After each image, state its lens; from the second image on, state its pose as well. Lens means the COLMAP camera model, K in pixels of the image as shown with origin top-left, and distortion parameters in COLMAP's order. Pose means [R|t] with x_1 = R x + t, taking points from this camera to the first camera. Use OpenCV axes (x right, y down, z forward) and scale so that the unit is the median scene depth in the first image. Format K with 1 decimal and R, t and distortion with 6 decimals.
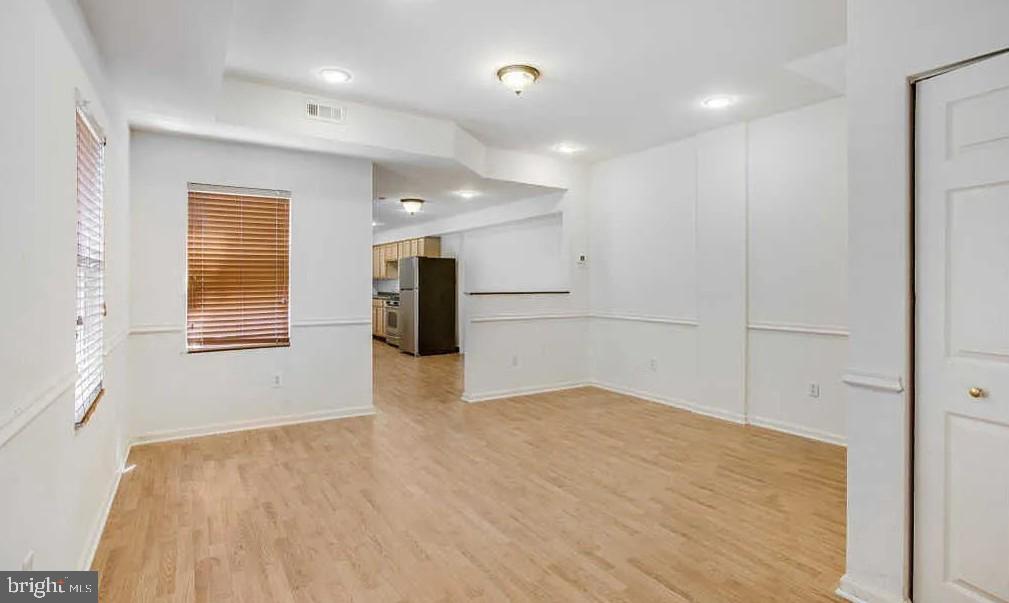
lens RADIAL K [[503.9, 0, 488.4], [0, 503.9, 282.6], [0, 0, 1]] dist [-0.032959, -0.000046]
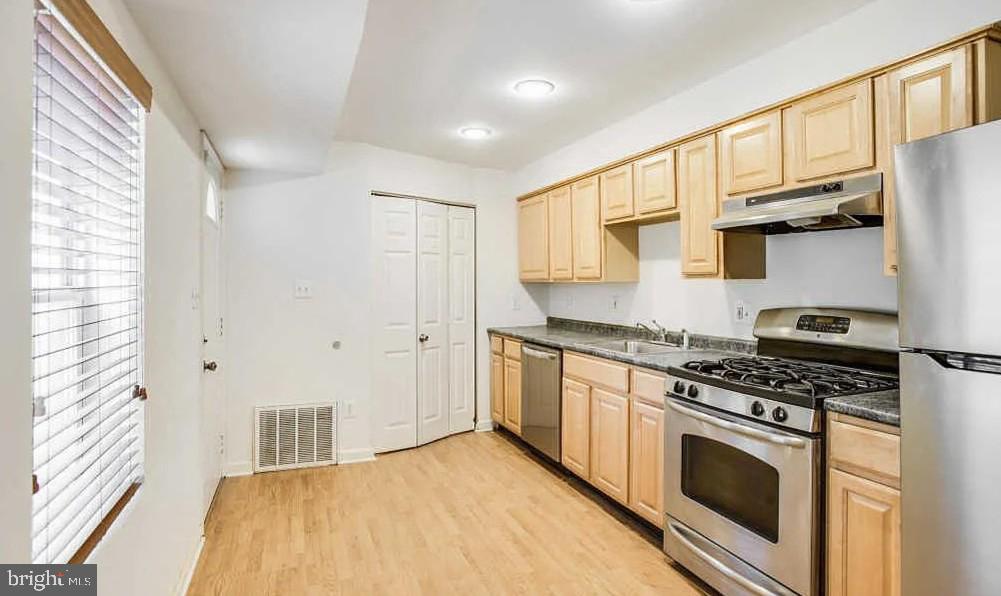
lens RADIAL K [[499.9, 0, 484.6], [0, 499.9, 279.2], [0, 0, 1]] dist [-0.032959, -0.000046]
pose [[0.987286, -0.009553, -0.158668, -0.285170], [0.007816, 0.999903, -0.011564, -0.007685], [0.158763, 0.010177, 0.987264, 0.871772]]
